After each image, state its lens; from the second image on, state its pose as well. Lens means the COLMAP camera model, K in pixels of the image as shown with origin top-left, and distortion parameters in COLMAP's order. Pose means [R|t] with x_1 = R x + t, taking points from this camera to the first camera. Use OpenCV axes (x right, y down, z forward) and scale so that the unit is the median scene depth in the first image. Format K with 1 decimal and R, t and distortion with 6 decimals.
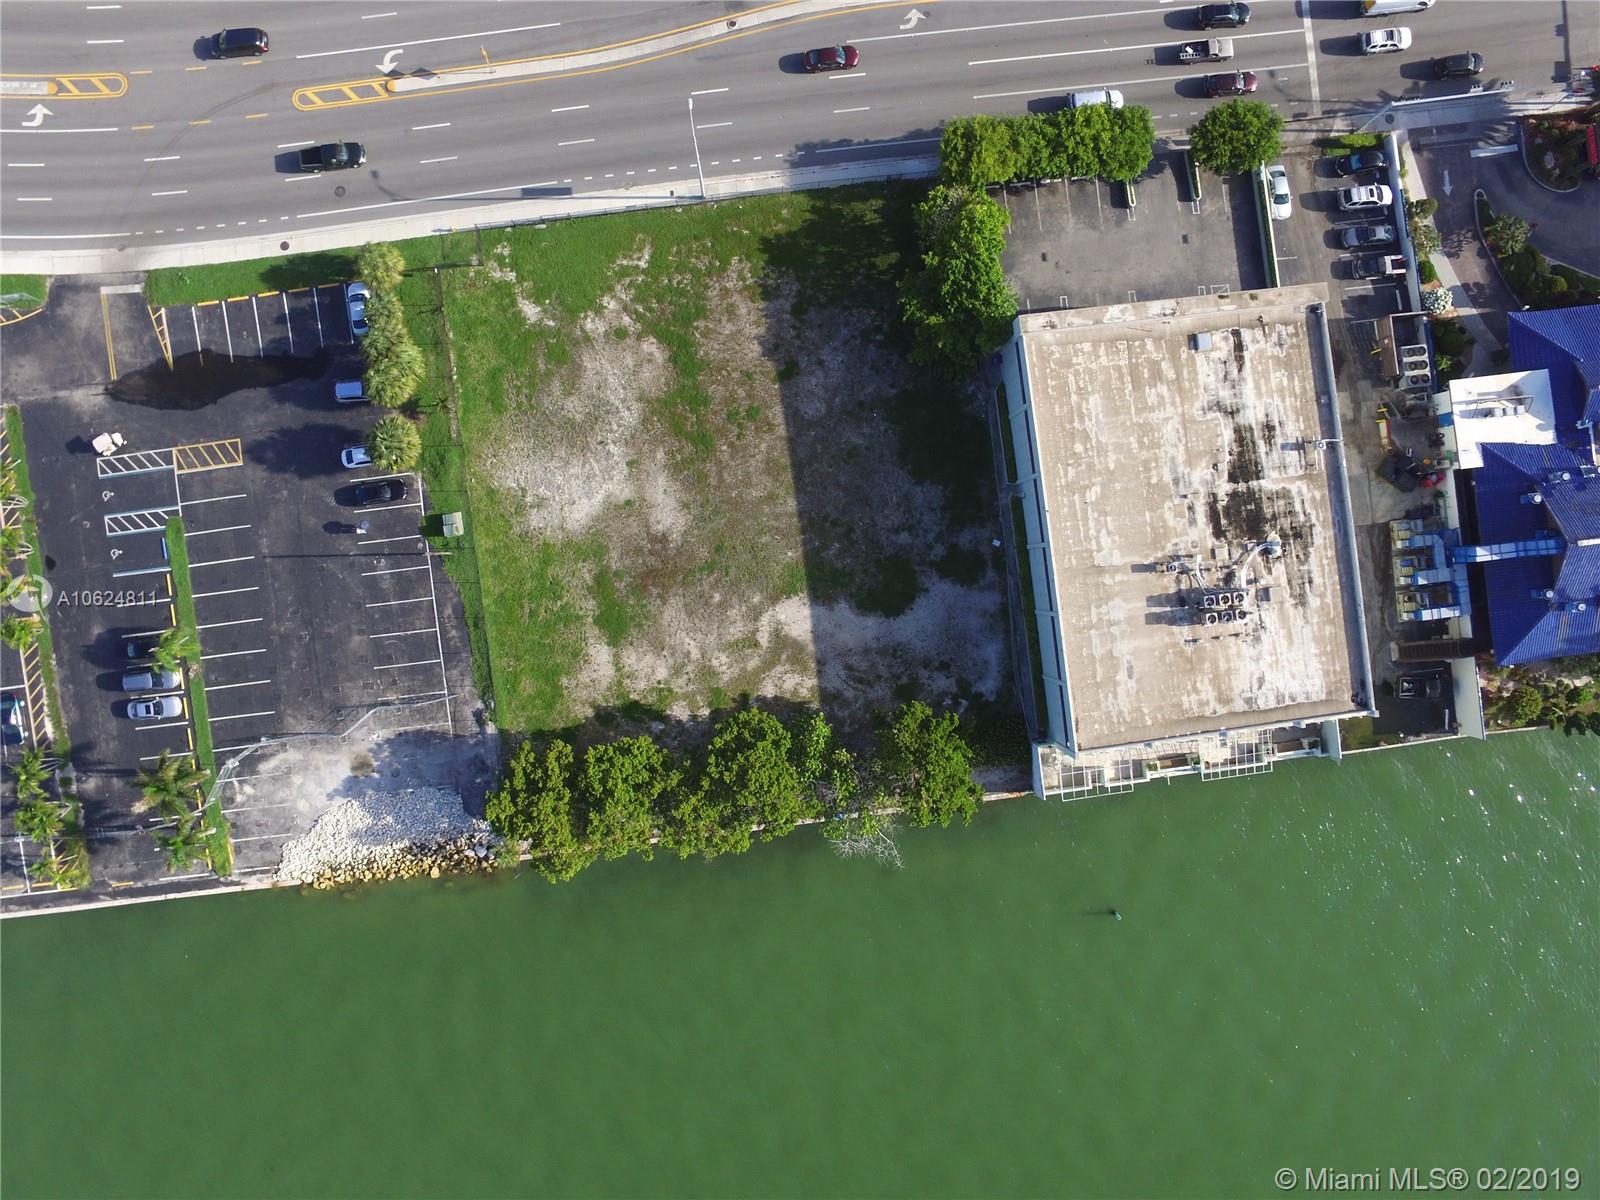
lens RADIAL K [[1080.8, 0, 783.4], [0, 1080.8, 590.5], [0, 0, 1]] dist [-0.123152, 0.093951]
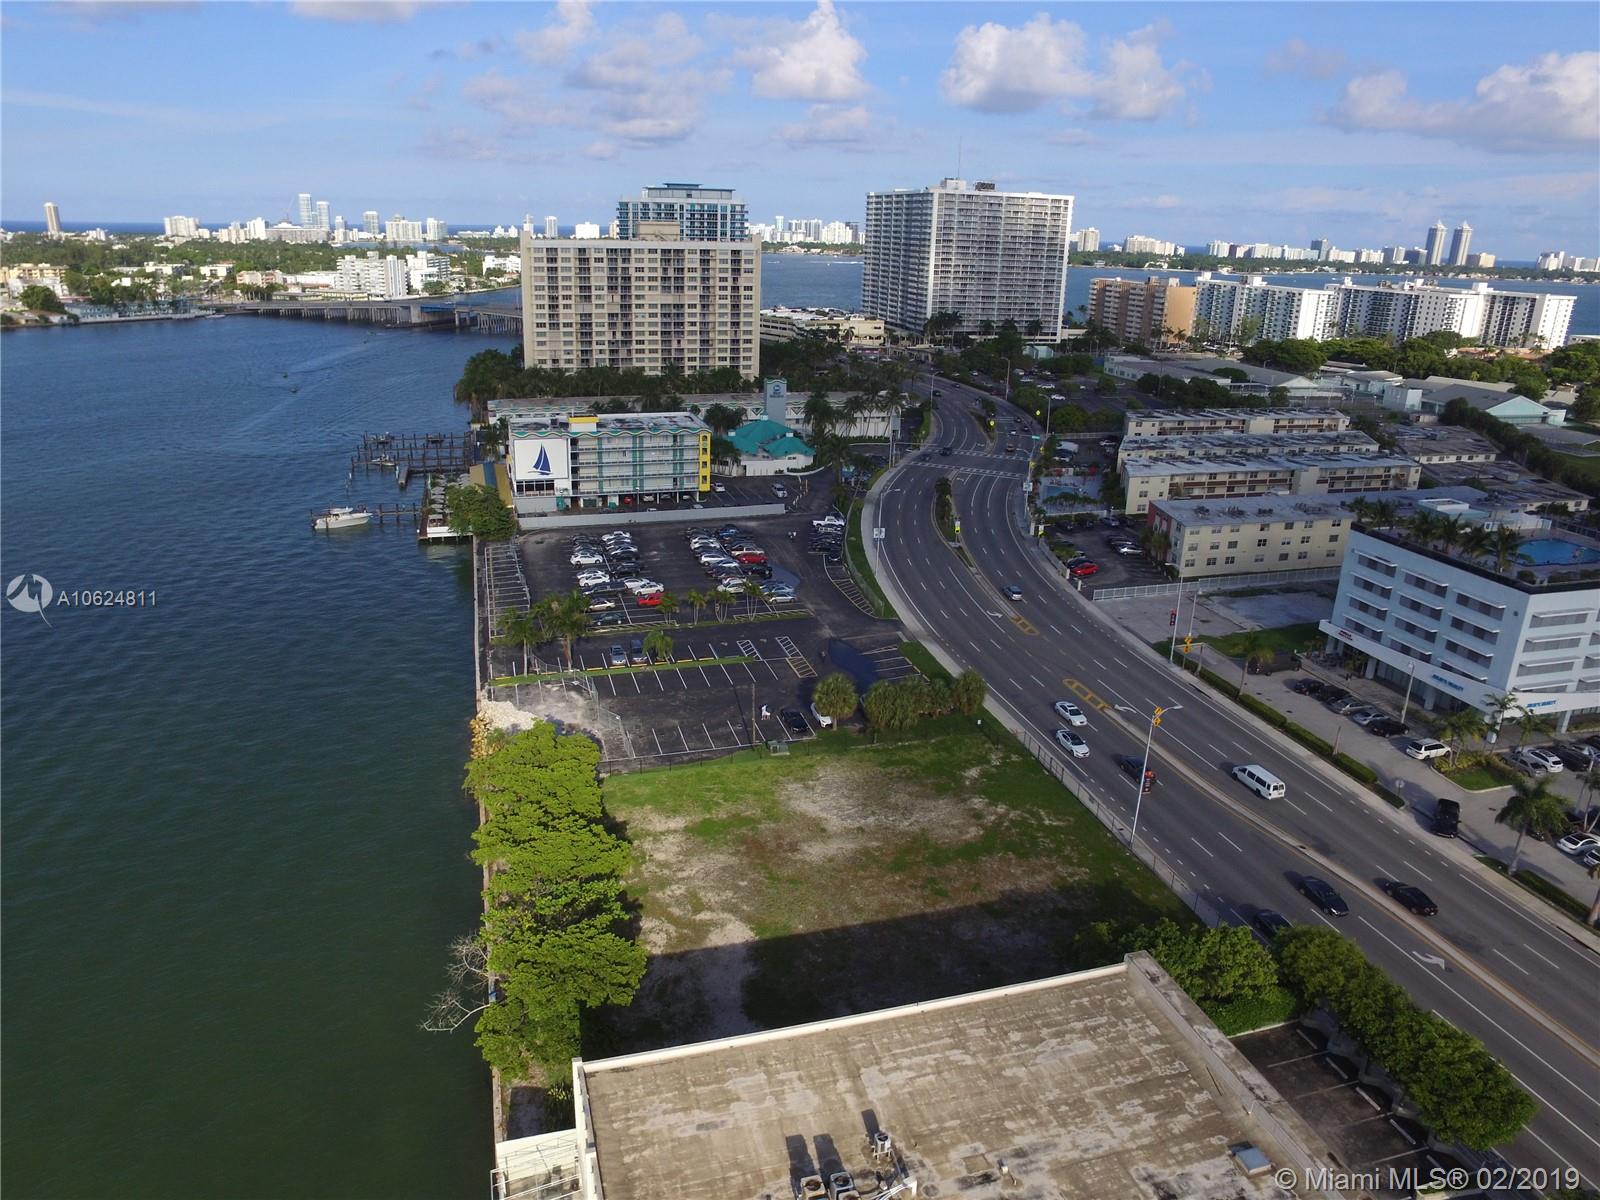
lens RADIAL K [[1080.8, 0, 783.4], [0, 1080.8, 590.5], [0, 0, 1]] dist [-0.123152, 0.093951]
pose [[0.150563, 0.308798, -0.939135, 0.755054], [-0.987905, 0.011380, -0.154640, 0.114875], [-0.037065, 0.951060, 0.306777, 0.464680]]
